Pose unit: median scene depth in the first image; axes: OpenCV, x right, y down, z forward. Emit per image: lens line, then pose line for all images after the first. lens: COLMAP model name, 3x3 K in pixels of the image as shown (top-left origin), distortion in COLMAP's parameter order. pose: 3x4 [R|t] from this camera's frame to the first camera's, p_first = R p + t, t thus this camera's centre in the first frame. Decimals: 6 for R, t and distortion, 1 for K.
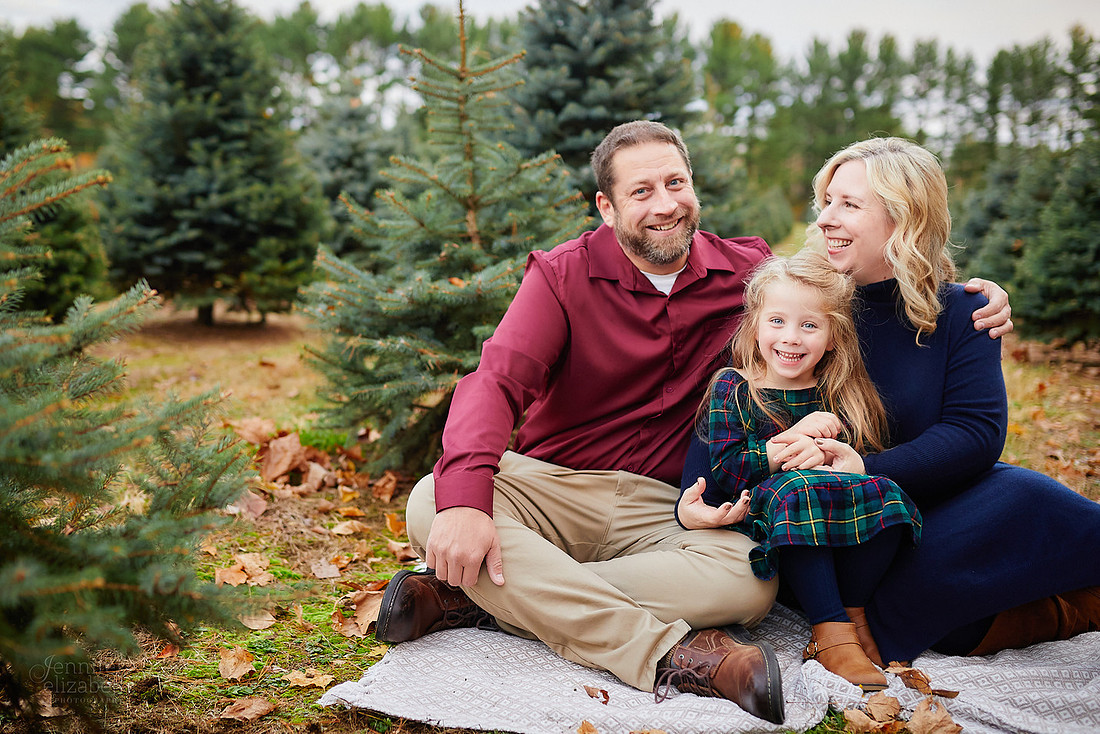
lens RADIAL K [[1143.9, 0, 548.7], [0, 1143.9, 323.9], [0, 0, 1]] dist [-0.066961, 0.138197]
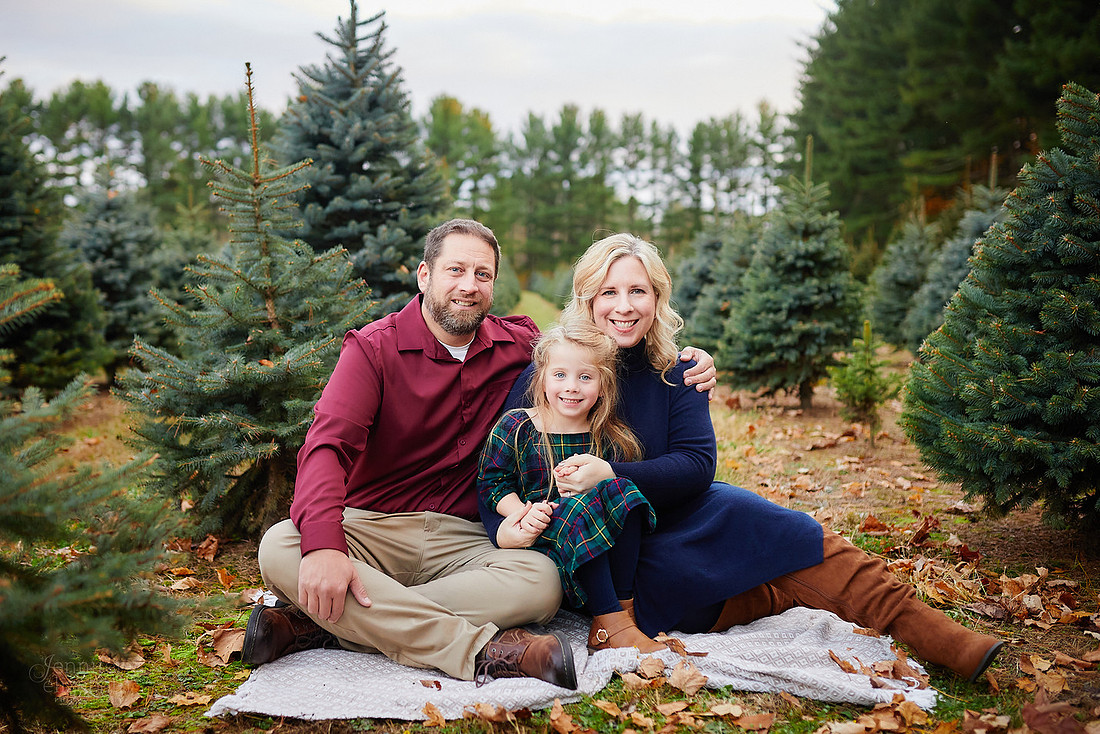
lens RADIAL K [[1143.9, 0, 548.7], [0, 1143.9, 323.9], [0, 0, 1]] dist [-0.066961, 0.138197]
pose [[0.971249, -0.040850, 0.234536, -0.064483], [0.055278, 0.996940, -0.055274, 0.002927], [-0.231560, 0.066650, 0.970535, -0.161192]]
